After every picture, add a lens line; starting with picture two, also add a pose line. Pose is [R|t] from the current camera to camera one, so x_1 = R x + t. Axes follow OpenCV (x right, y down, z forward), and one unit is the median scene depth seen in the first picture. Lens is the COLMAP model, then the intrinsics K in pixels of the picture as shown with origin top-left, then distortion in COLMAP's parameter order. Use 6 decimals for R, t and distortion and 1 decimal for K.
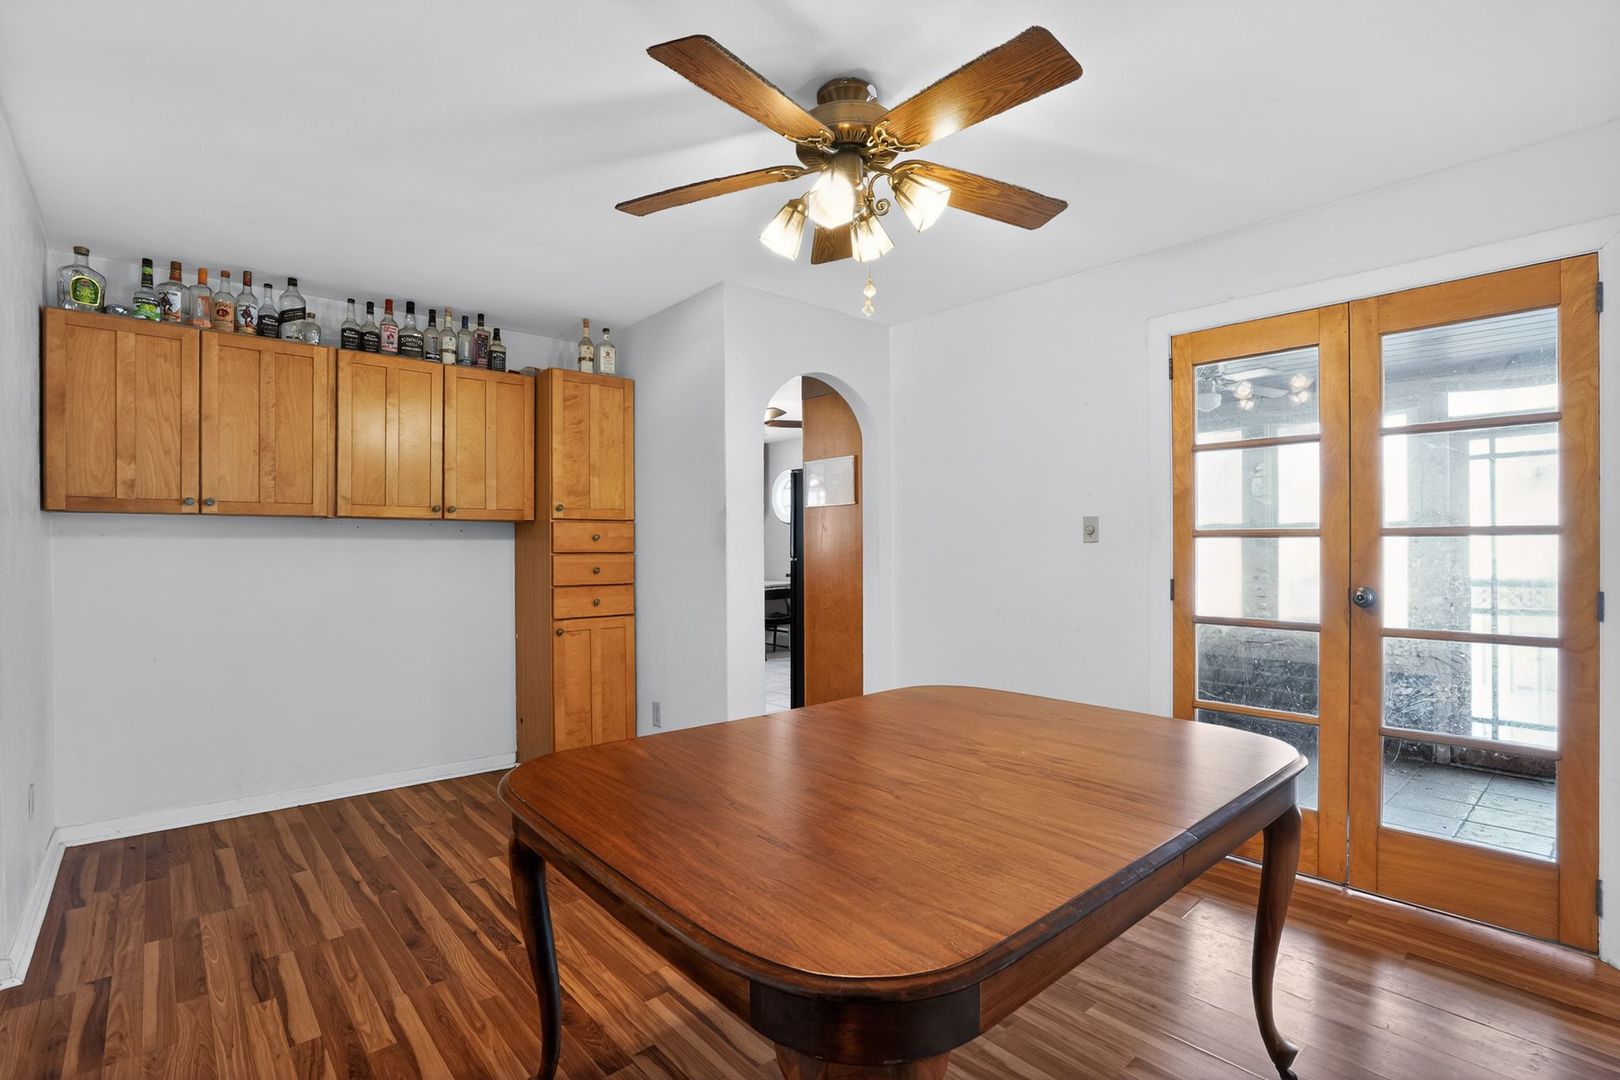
lens RADIAL K [[744.1, 0, 803.3], [0, 744.1, 548.2], [0, 0, 1]] dist [-0.040580, 0.007155]
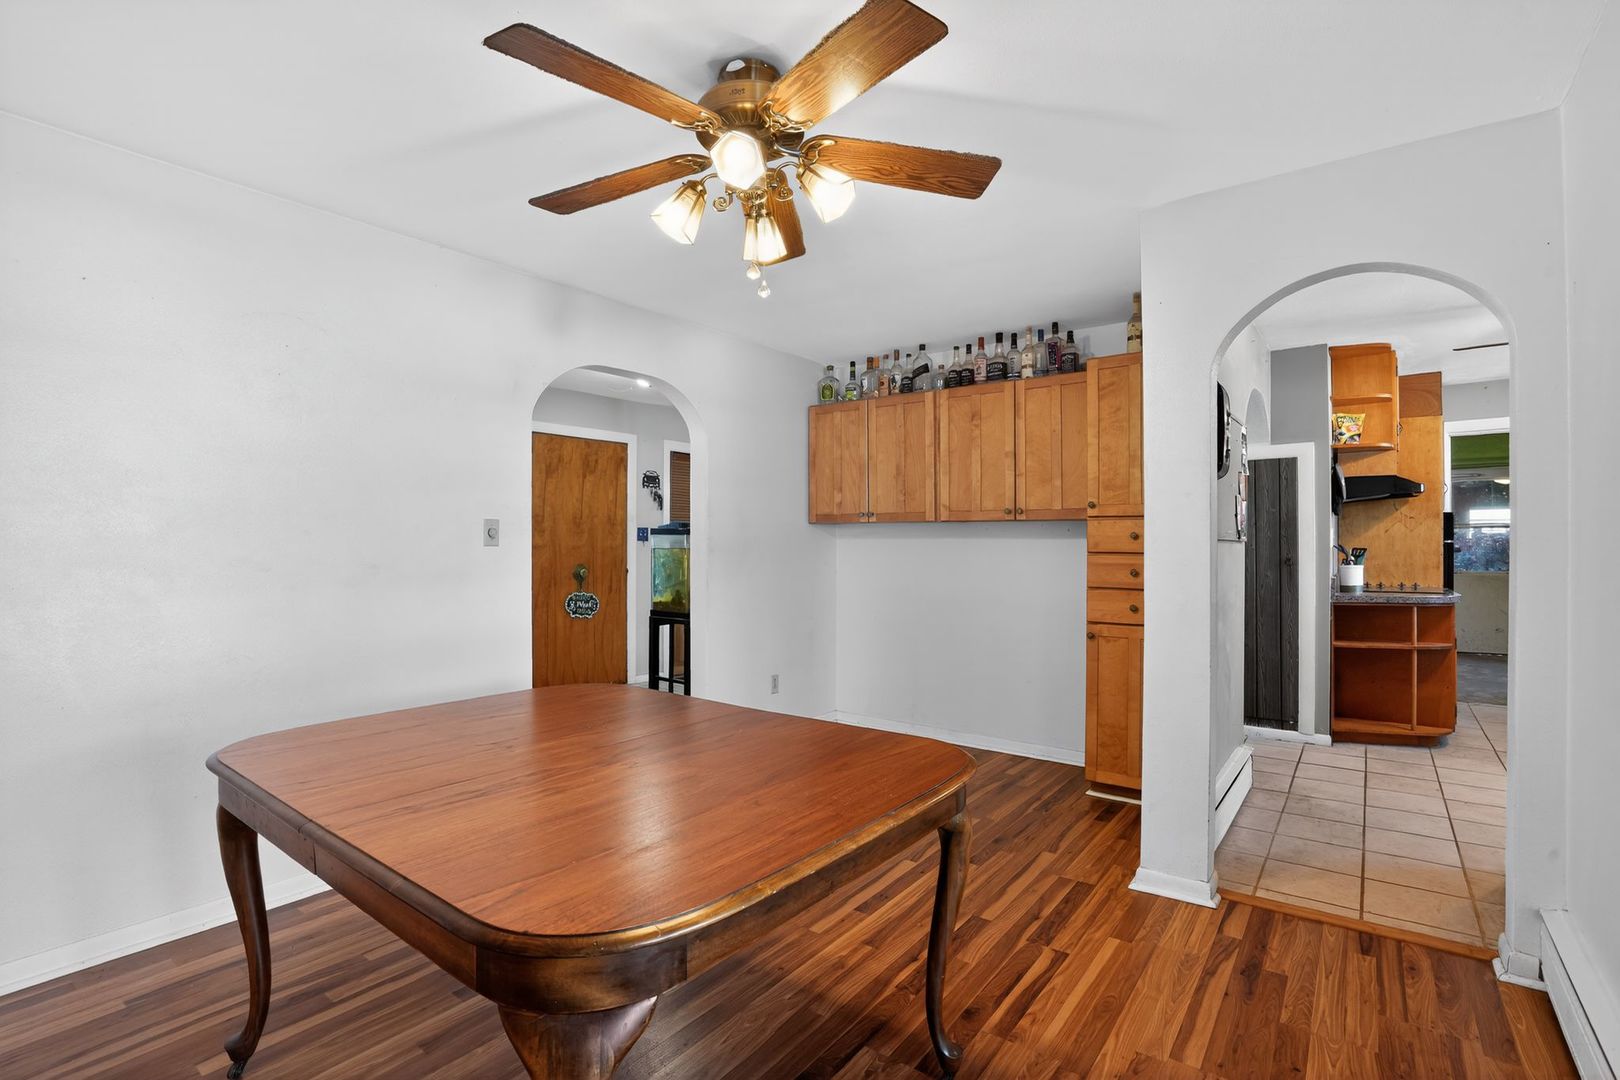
lens RADIAL K [[744.1, 0, 814.1], [0, 744.1, 536.5], [0, 0, 1]] dist [-0.040580, 0.007155]
pose [[0.238196, -0.007737, -0.971186, 0.588618], [0.000323, 0.999969, -0.007887, -0.007187], [0.971217, 0.001565, 0.238191, 0.494864]]
